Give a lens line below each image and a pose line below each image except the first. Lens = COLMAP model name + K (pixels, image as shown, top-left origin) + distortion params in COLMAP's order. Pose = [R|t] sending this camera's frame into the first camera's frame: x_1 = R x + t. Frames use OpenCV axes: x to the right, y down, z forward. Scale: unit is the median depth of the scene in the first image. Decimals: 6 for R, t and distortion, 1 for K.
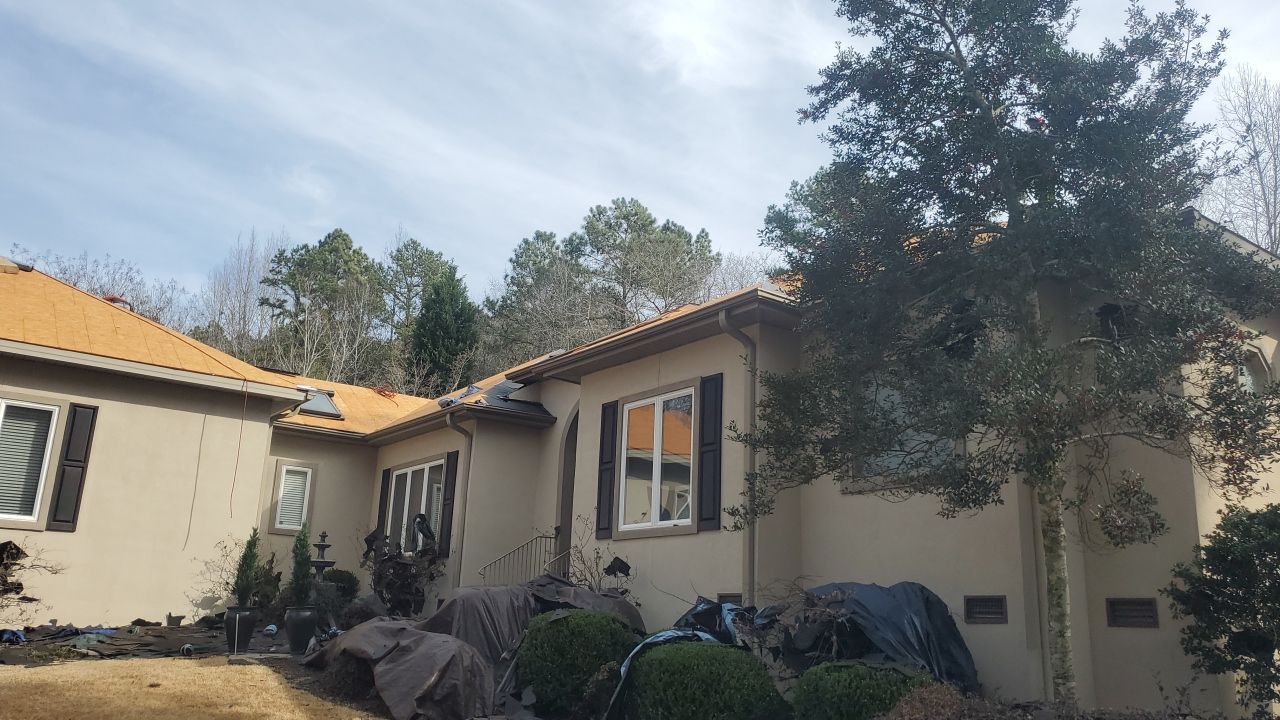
lens RADIAL K [[981.8, 0, 635.9], [0, 981.8, 391.5], [0, 0, 1]] dist [0.141216, -0.239638]
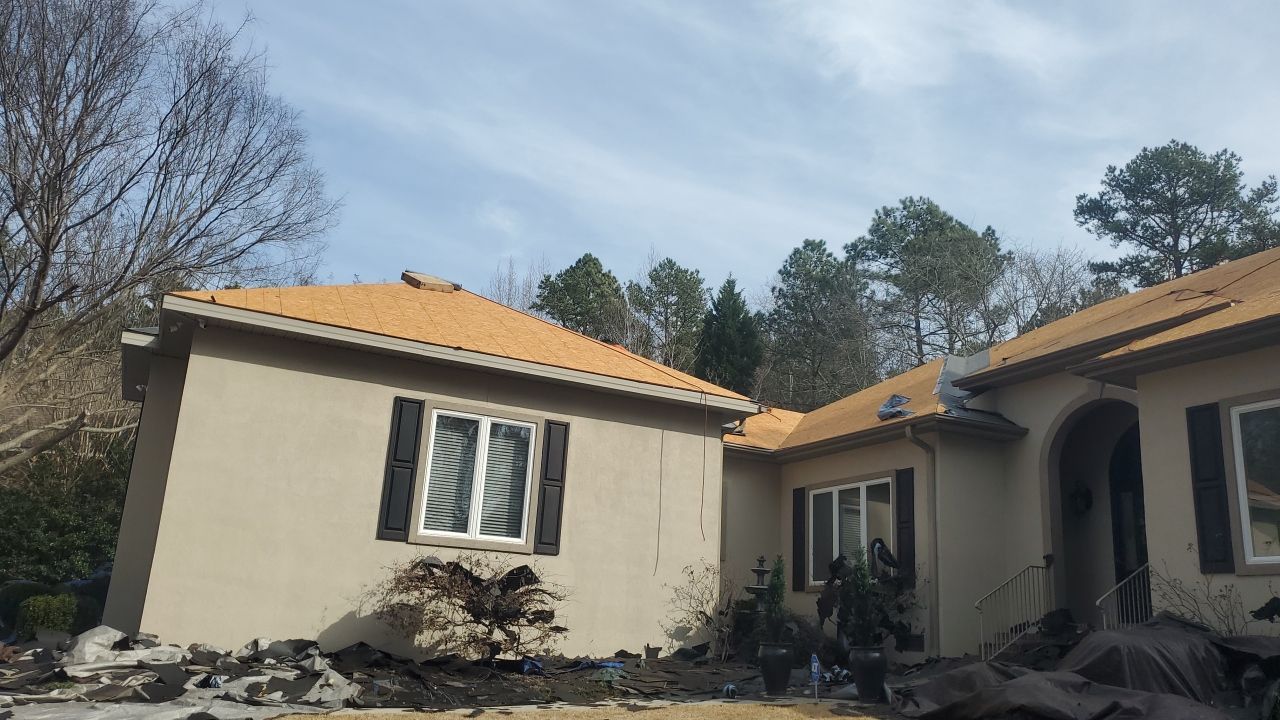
lens RADIAL K [[1000.7, 0, 609.0], [0, 1000.7, 361.8], [0, 0, 1]] dist [0.006539, 0.008133]
pose [[0.976292, -0.034168, -0.213746, -0.096180], [0.023205, 0.998293, -0.053593, 0.002858], [0.215212, 0.047362, 0.975418, 0.024119]]
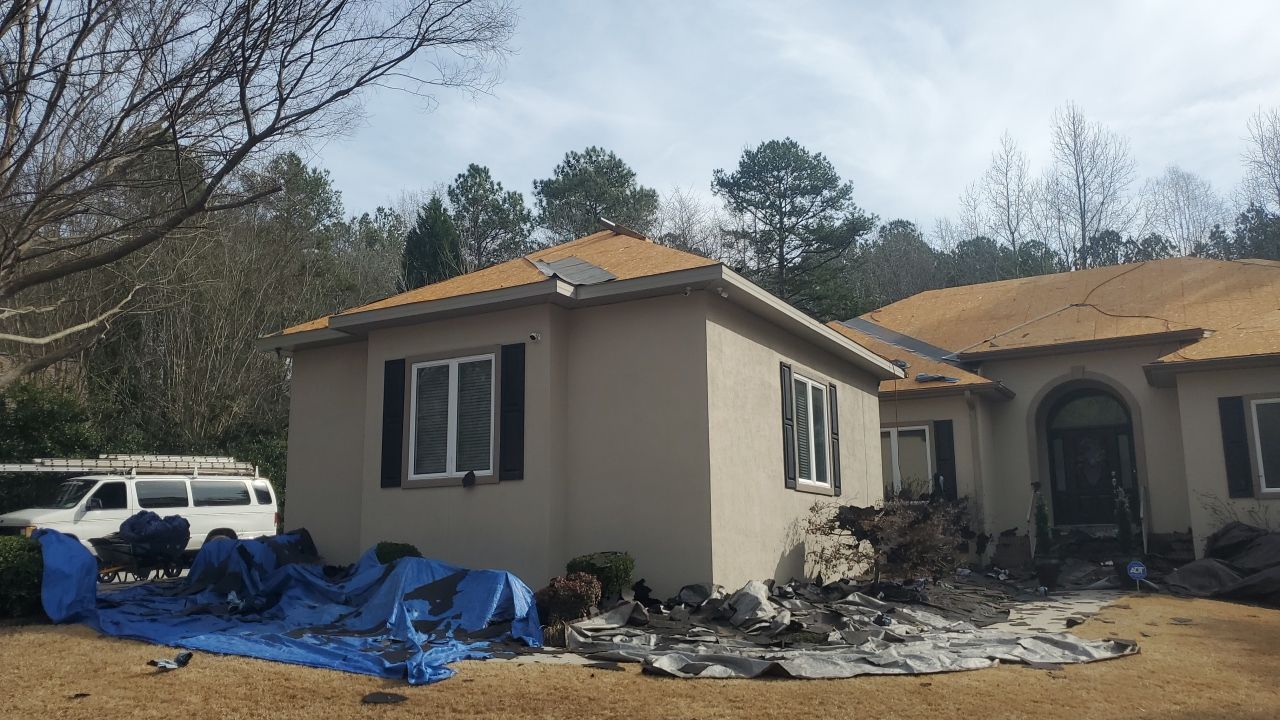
lens RADIAL K [[1000.7, 0, 609.0], [0, 1000.7, 361.8], [0, 0, 1]] dist [0.006539, 0.008133]
pose [[0.926143, 0.030586, 0.375929, -0.397782], [-0.049560, 0.997933, 0.040904, -0.015321], [-0.373901, -0.056514, 0.925745, 0.012084]]
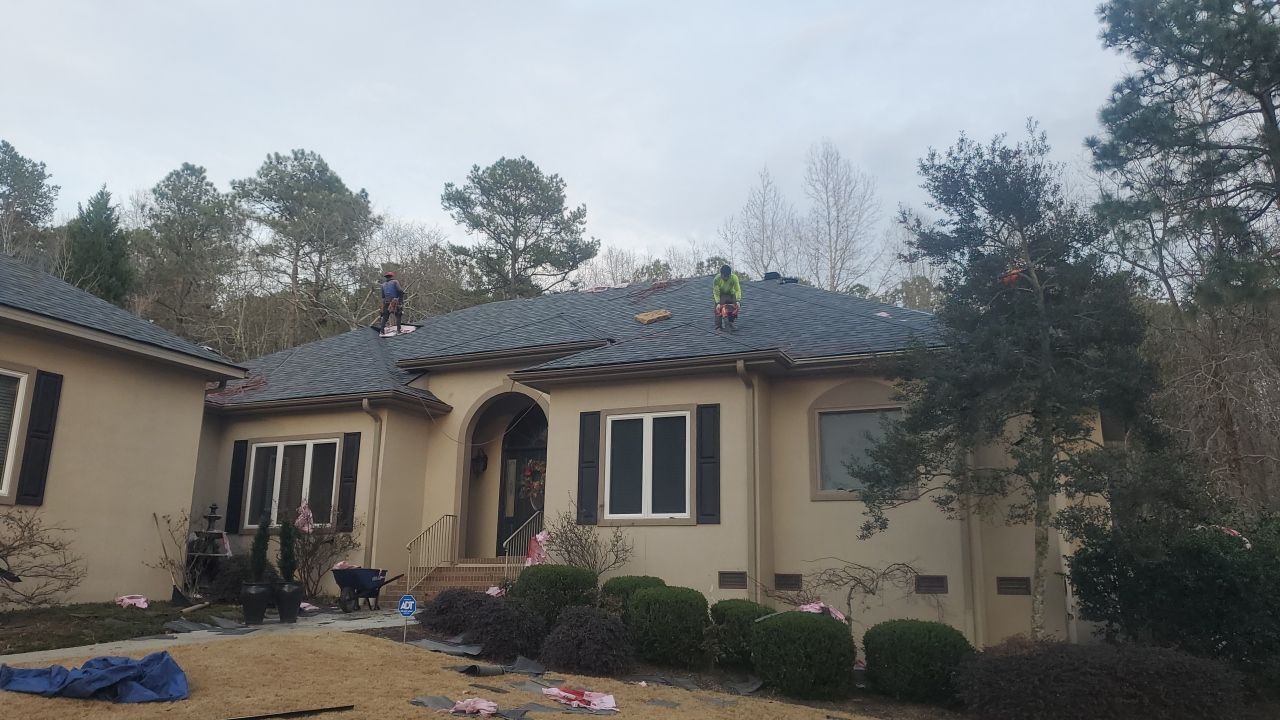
lens RADIAL K [[993.0, 0, 663.7], [0, 993.0, 358.1], [0, 0, 1]] dist [-0.040793, -0.007095]
pose [[0.870571, 0.087444, 0.484211, -0.161079], [-0.093971, 0.995516, -0.010828, -0.014762], [-0.482987, -0.036075, 0.874884, -0.032125]]
